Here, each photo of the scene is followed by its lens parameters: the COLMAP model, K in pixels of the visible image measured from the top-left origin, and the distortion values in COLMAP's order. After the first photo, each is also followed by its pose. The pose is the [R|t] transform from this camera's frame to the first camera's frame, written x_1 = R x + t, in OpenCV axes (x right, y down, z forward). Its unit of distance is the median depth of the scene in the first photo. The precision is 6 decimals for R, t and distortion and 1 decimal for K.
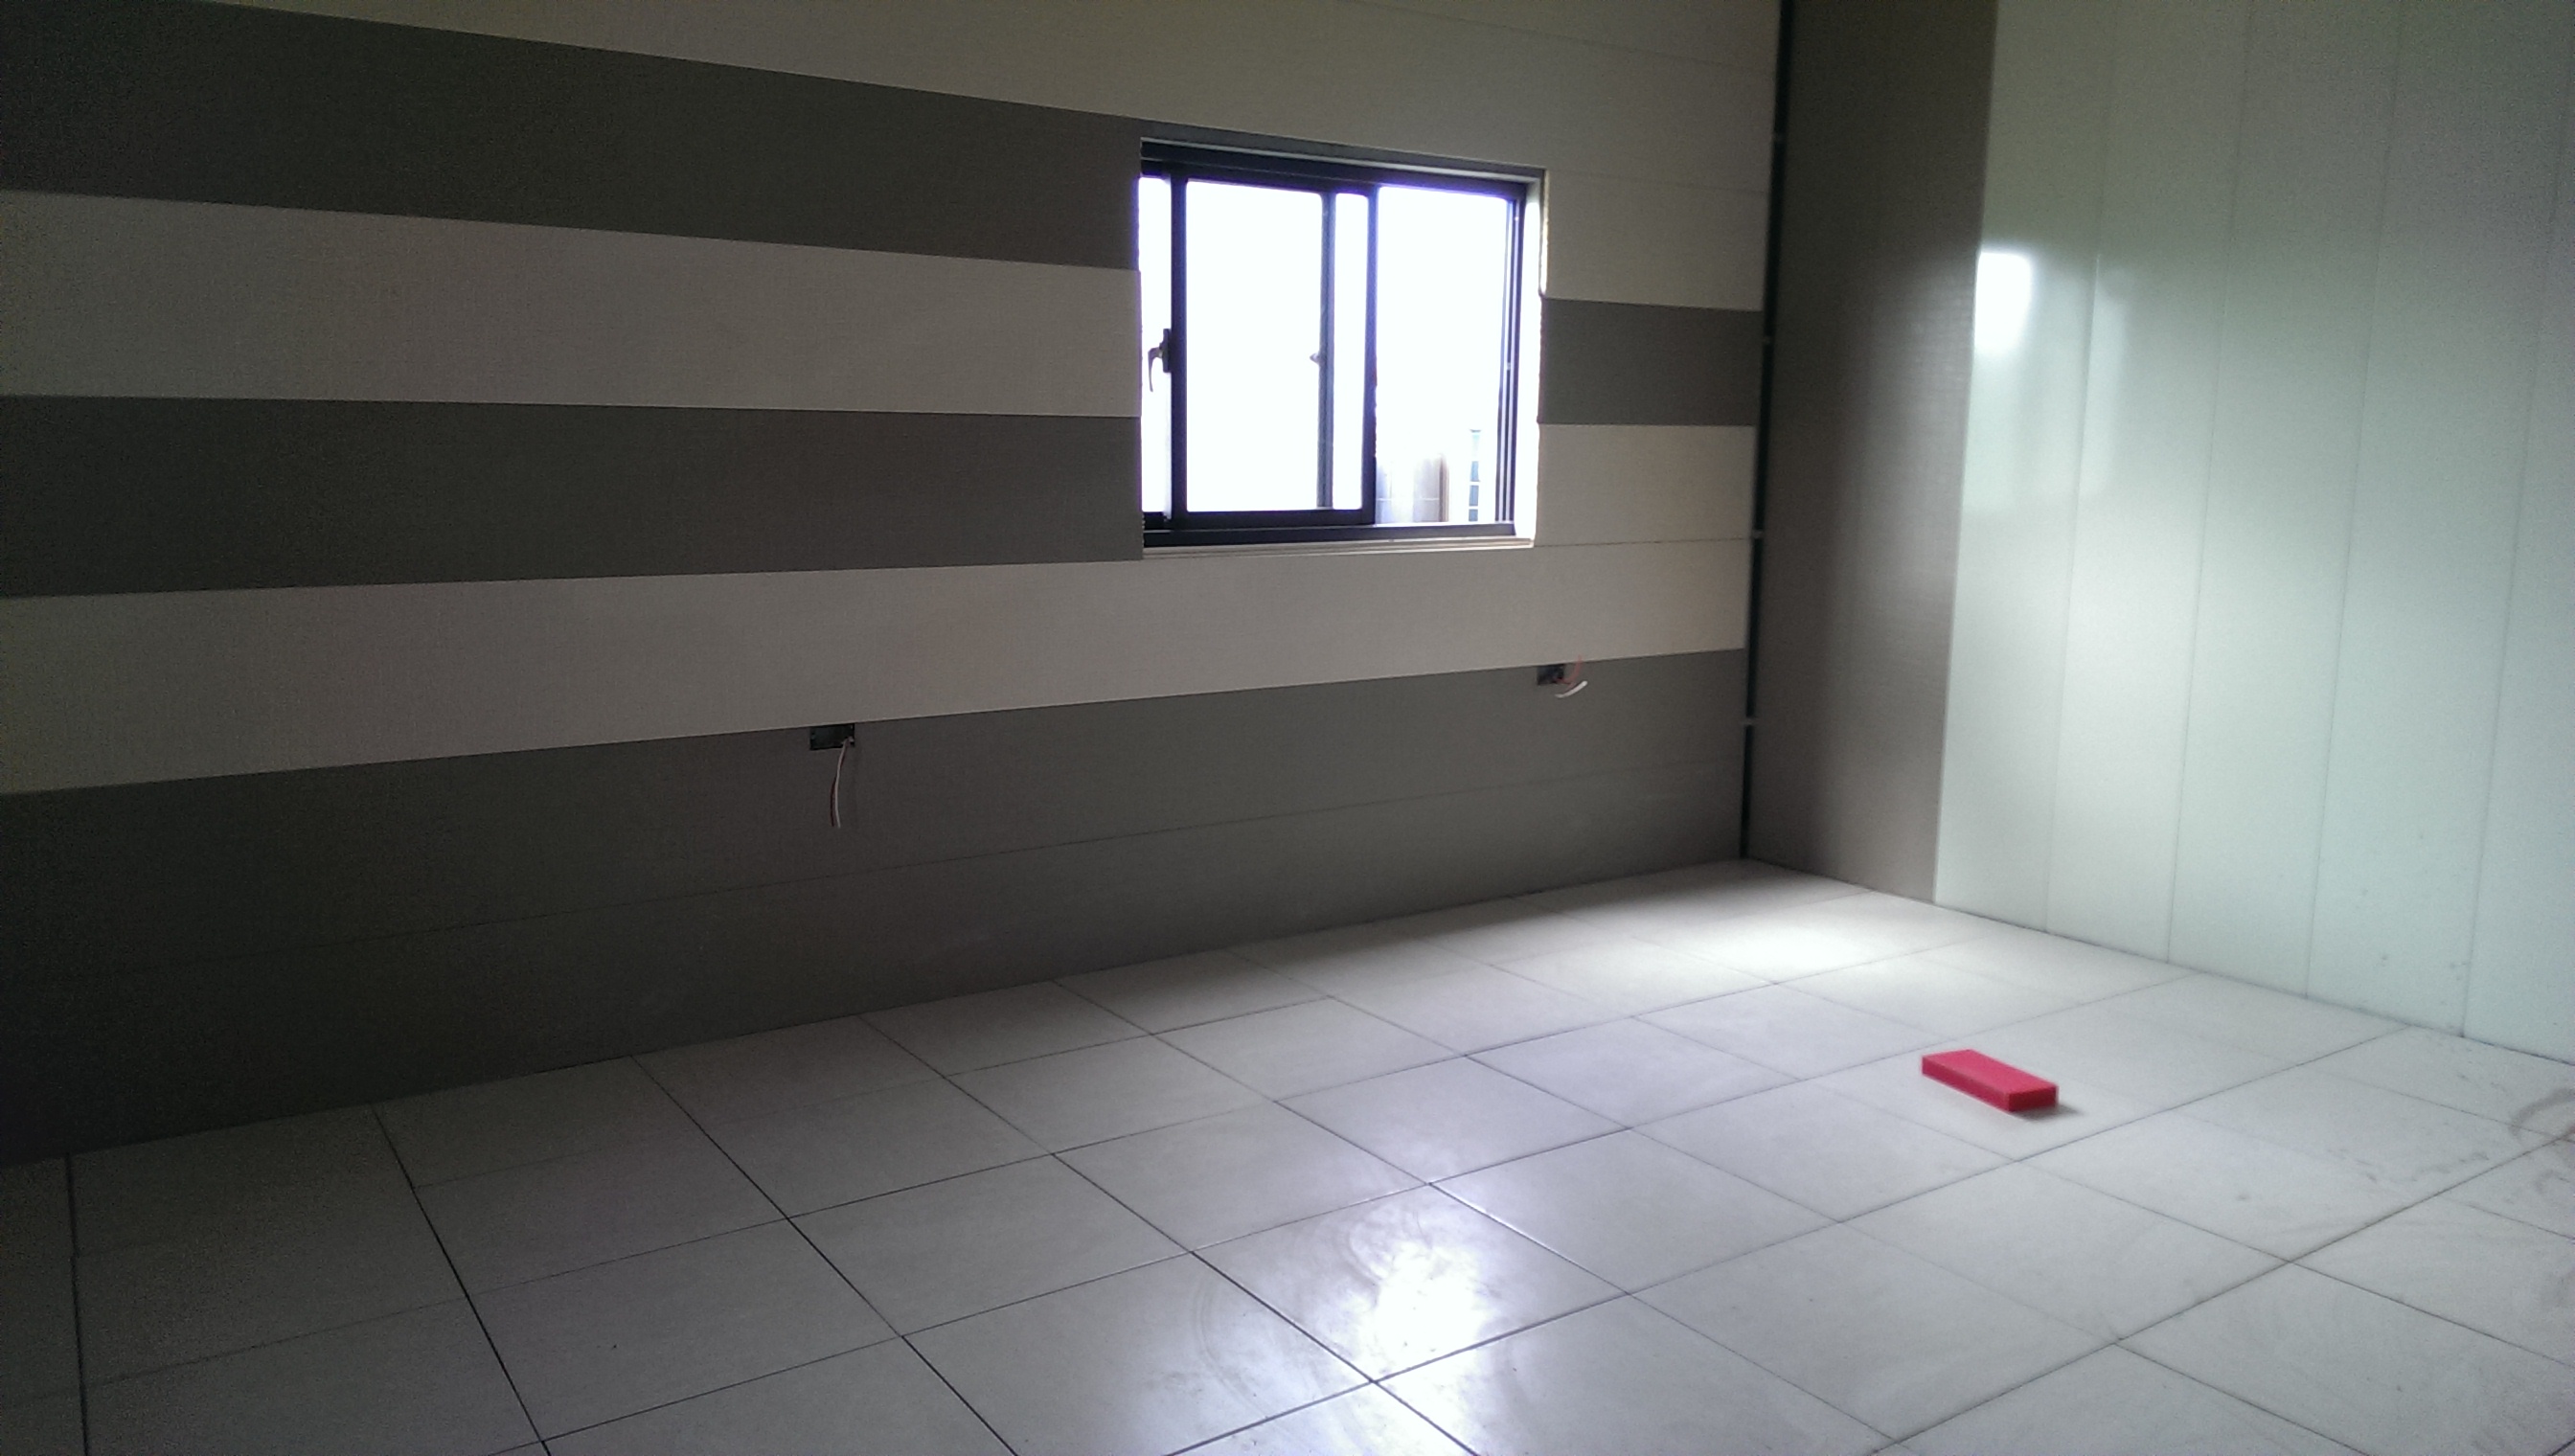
lens RADIAL K [[1812.3, 0, 1253.5], [0, 1812.3, 722.2], [0, 0, 1]] dist [-0.003786, -0.003841]
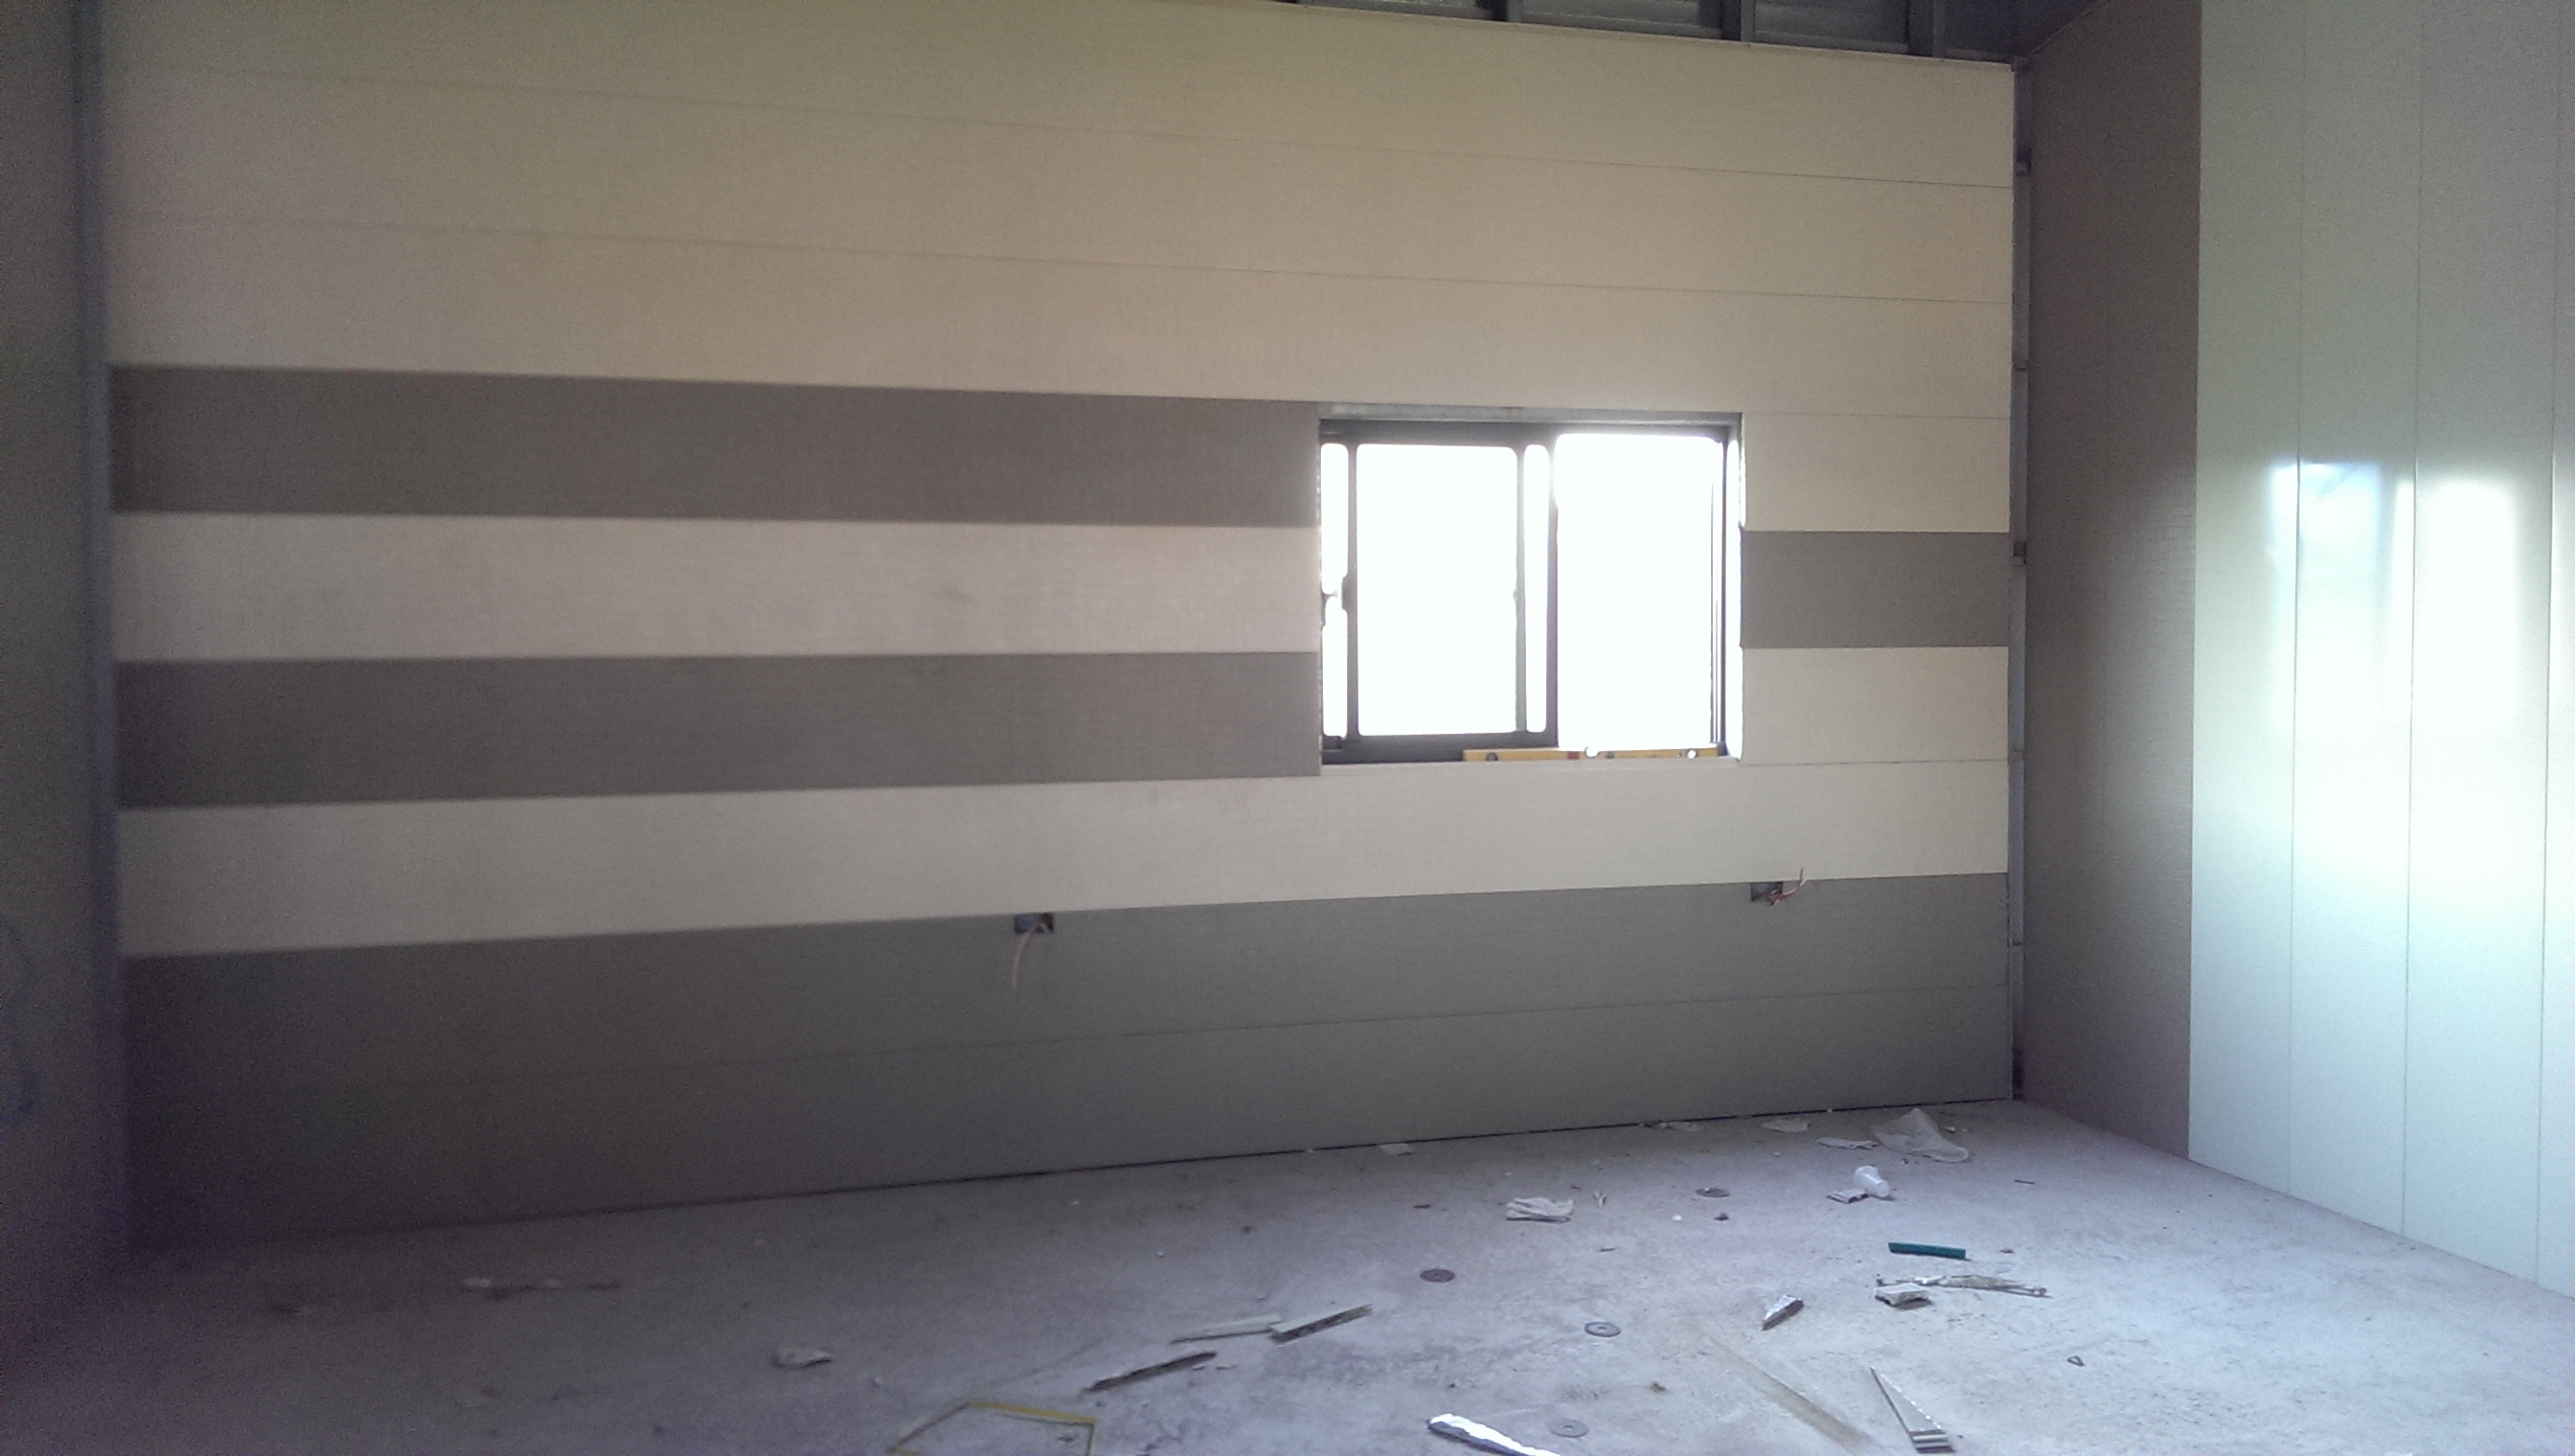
lens RADIAL K [[1835.5, 0, 1287.5], [0, 1835.5, 728.0], [0, 0, 1]] dist [0.006881, -0.003714]
pose [[0.941164, -0.016829, -0.337532, 0.283359], [-0.028979, 0.991062, -0.130218, 0.025844], [0.336706, 0.132338, 0.932264, -0.059963]]
